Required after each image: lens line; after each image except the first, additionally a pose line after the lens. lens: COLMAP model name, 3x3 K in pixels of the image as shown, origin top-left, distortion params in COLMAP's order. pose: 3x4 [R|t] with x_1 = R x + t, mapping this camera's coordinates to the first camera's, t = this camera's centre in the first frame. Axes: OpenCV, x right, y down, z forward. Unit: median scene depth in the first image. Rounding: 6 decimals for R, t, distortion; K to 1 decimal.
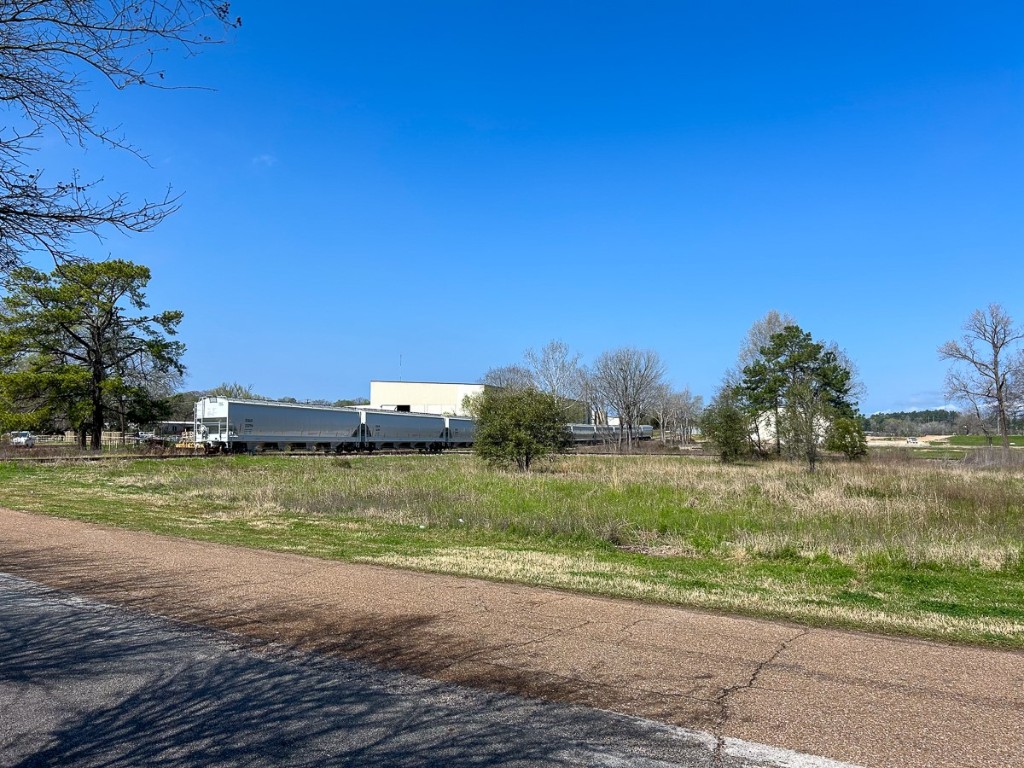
lens RADIAL K [[765.4, 0, 522.0], [0, 765.4, 382.3], [0, 0, 1]] dist [0.042083, -0.050310]
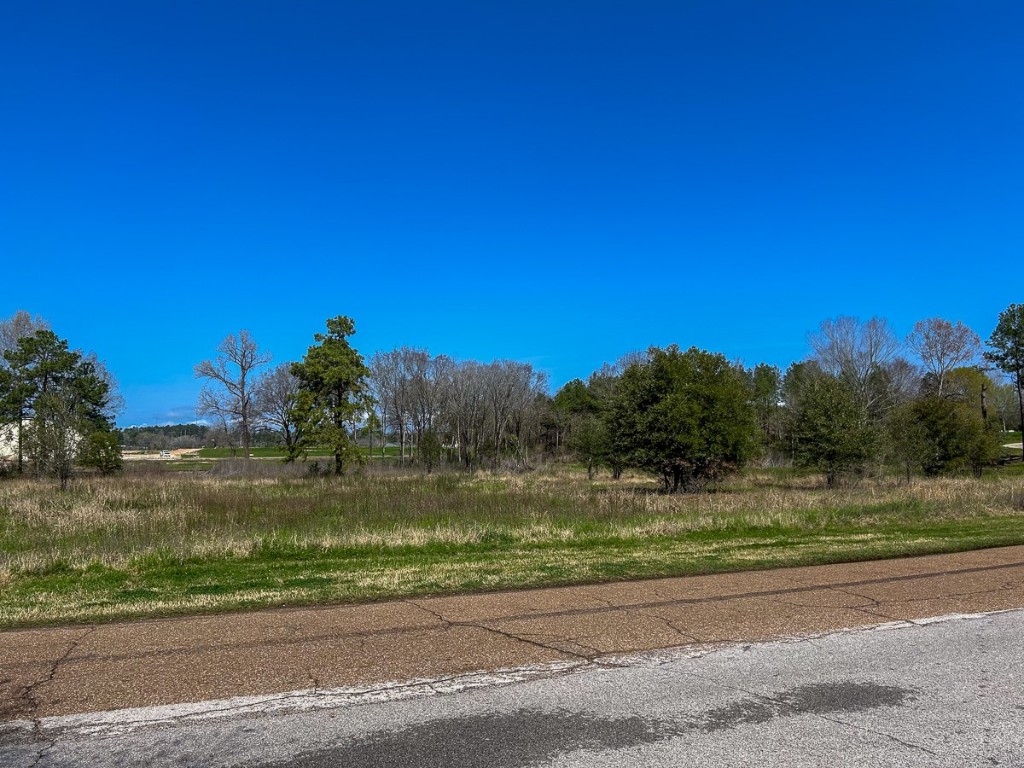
lens RADIAL K [[765.4, 0, 512.7], [0, 765.4, 376.8], [0, 0, 1]] dist [0.042083, -0.050310]
pose [[0.628072, 0.061189, 0.775746, -0.048724], [-0.041943, 0.998116, -0.044770, -0.004144], [-0.777024, -0.004419, 0.629455, -0.057599]]
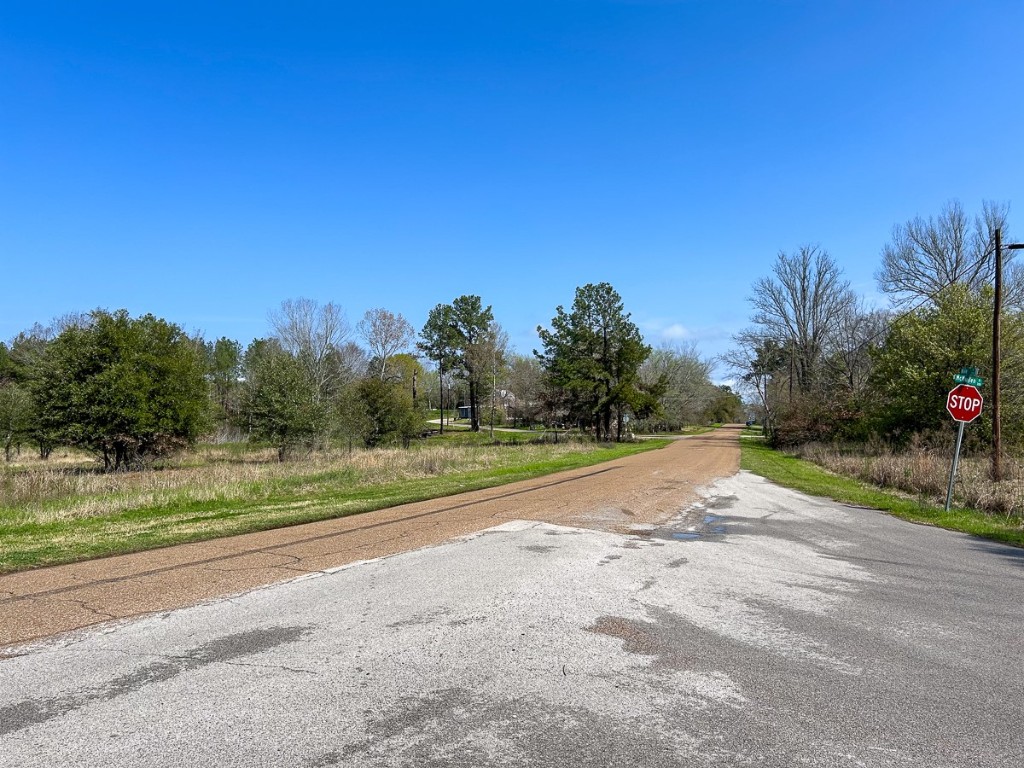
lens RADIAL K [[765.4, 0, 521.3], [0, 765.4, 389.5], [0, 0, 1]] dist [0.042083, -0.050310]
pose [[-0.004169, 0.034461, 0.999397, -0.065901], [-0.065079, 0.997278, -0.034660, -0.004374], [-0.997871, -0.065184, -0.001915, -0.078907]]
